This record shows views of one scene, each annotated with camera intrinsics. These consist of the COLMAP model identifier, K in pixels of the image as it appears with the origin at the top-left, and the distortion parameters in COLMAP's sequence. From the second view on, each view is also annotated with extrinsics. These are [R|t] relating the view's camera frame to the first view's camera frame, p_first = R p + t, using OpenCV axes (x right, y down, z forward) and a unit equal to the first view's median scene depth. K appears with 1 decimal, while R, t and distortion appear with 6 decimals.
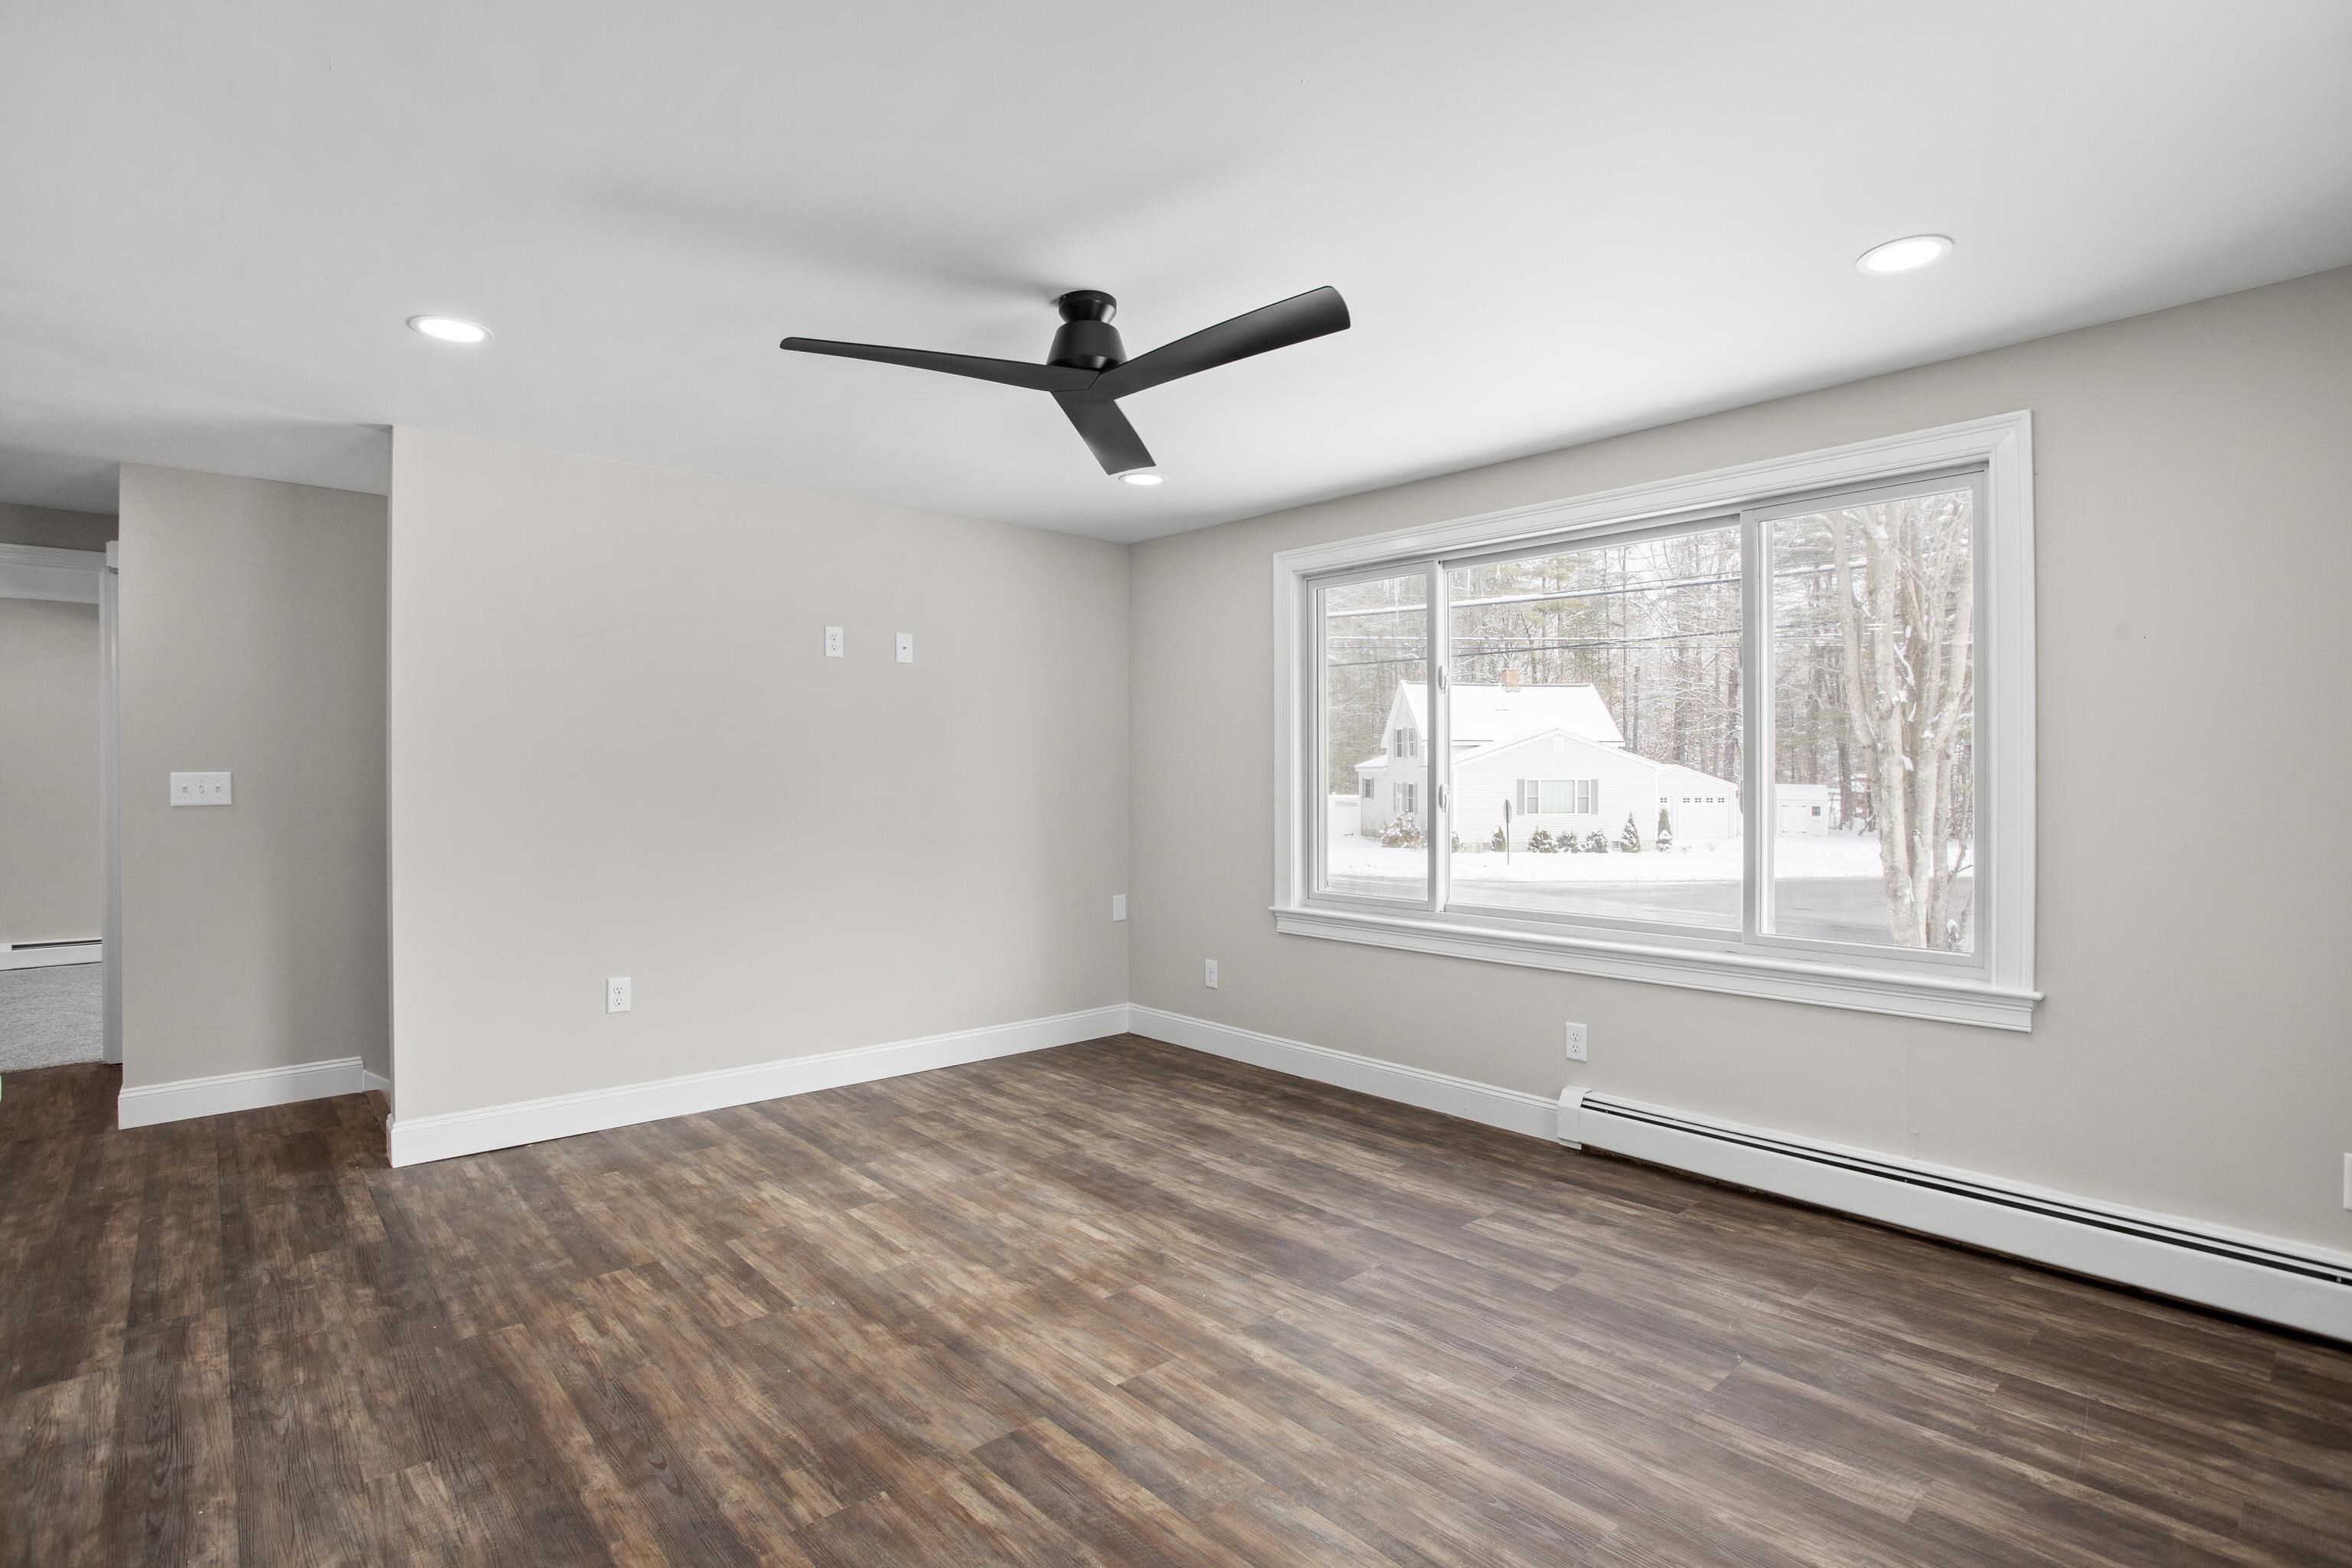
lens RADIAL K [[1135.3, 0, 1177.2], [0, 1135.3, 774.3], [0, 0, 1]] dist [-0.077223, 0.039892]
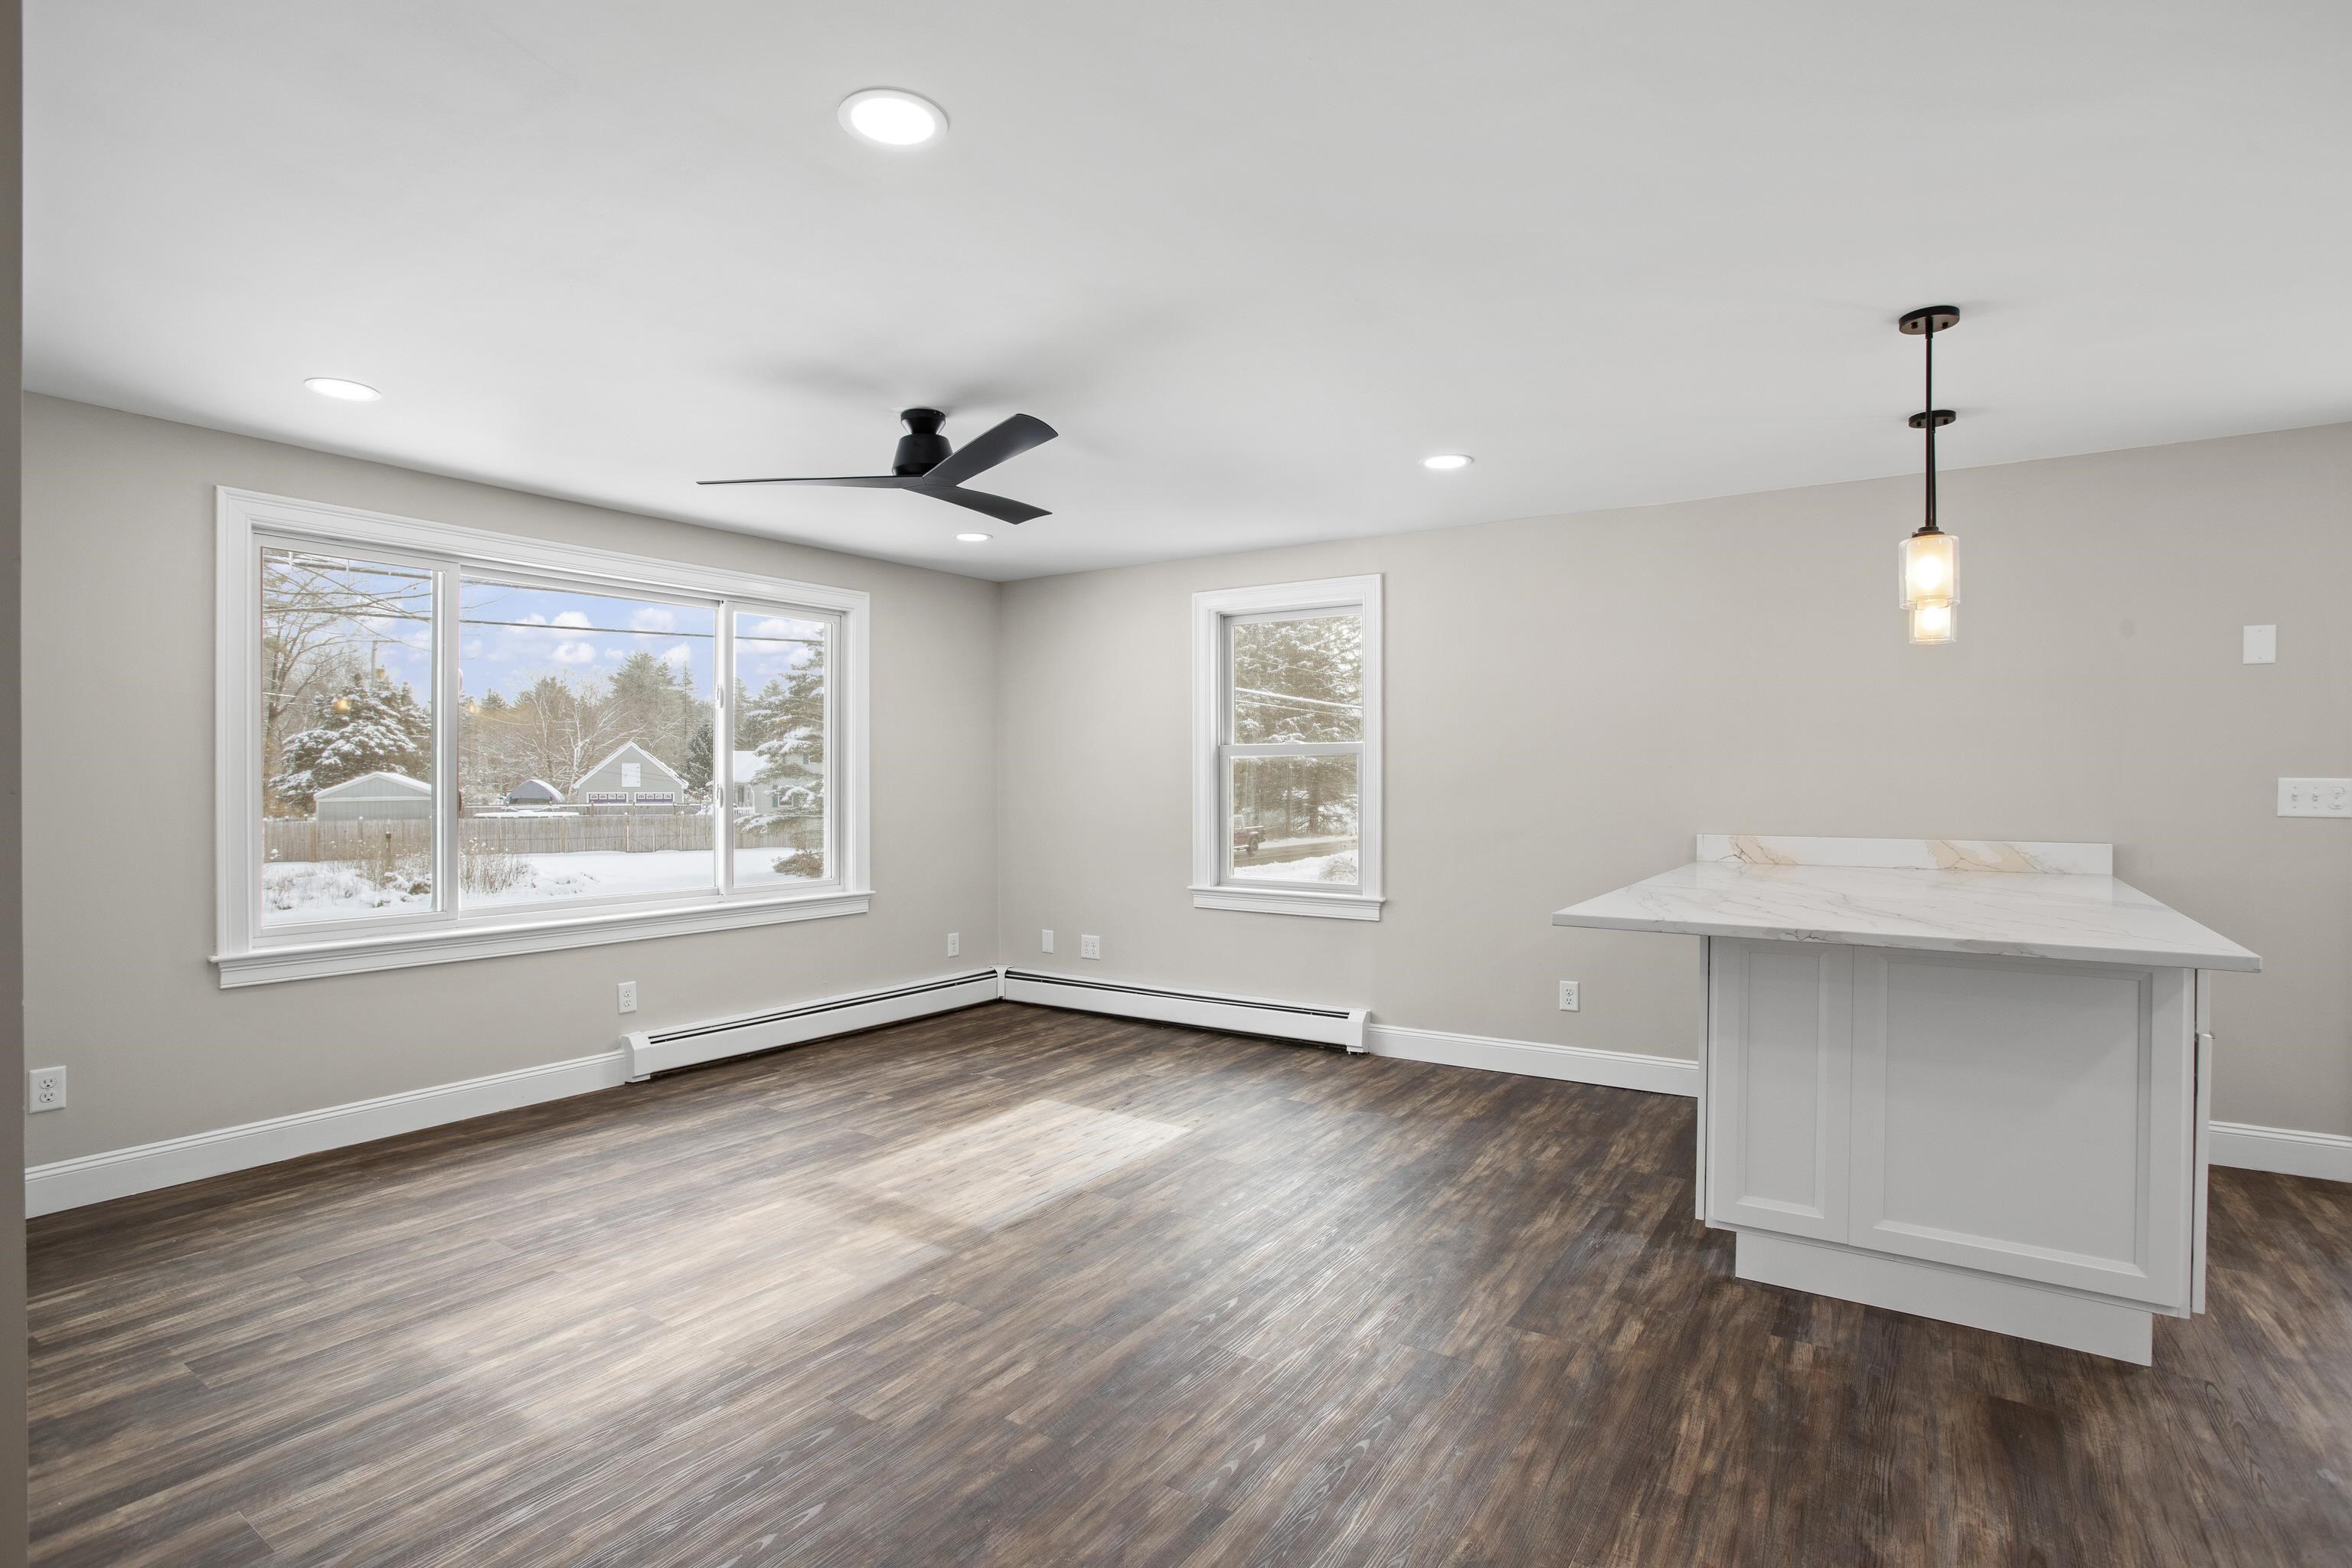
lens RADIAL K [[1129.0, 0, 1165.8], [0, 1129.0, 781.8], [0, 0, 1]] dist [-0.066129, 0.028967]
pose [[-0.229776, -0.001200, 0.973243, -1.094063], [0.000567, 0.999999, 0.001367, 0.001514], [-0.973243, 0.000866, -0.229775, 0.802398]]
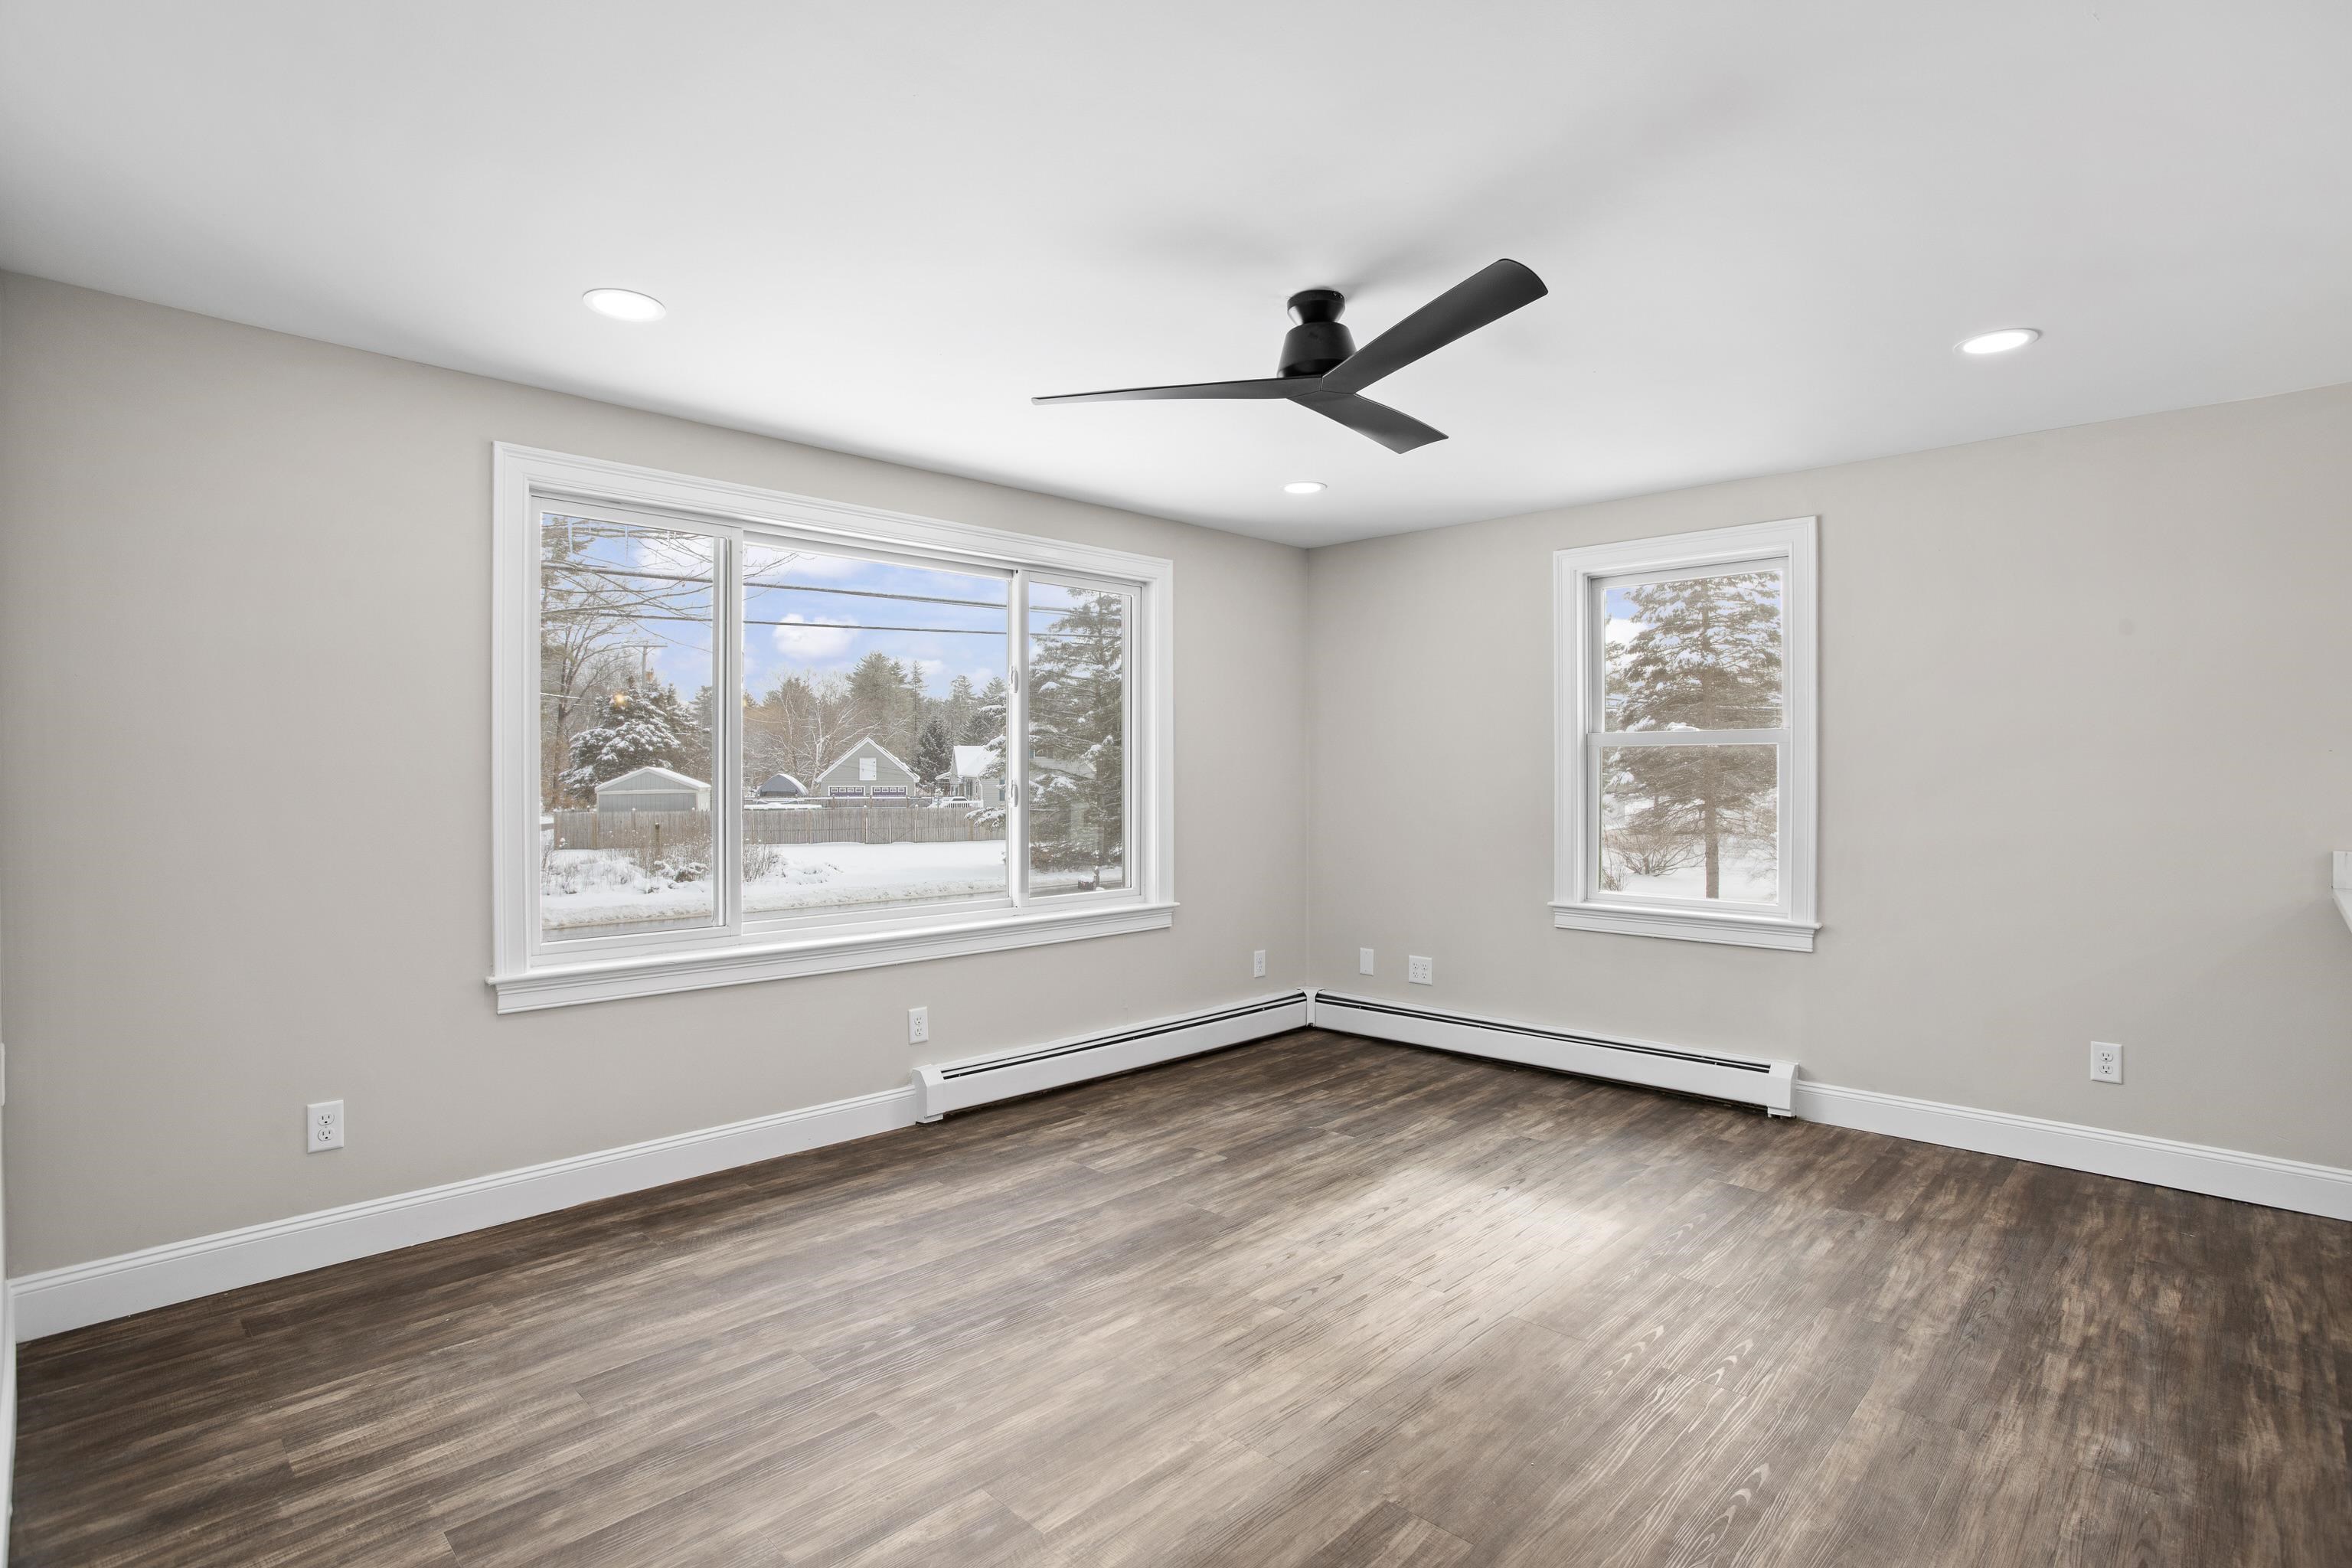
lens RADIAL K [[1135.3, 0, 1177.2], [0, 1135.3, 774.3], [0, 0, 1]] dist [-0.077223, 0.039892]
pose [[-0.052345, -0.000103, 0.998629, -0.831994], [0.001269, 0.999999, 0.000170, -0.000719], [-0.998628, 0.001276, -0.052344, 0.920059]]
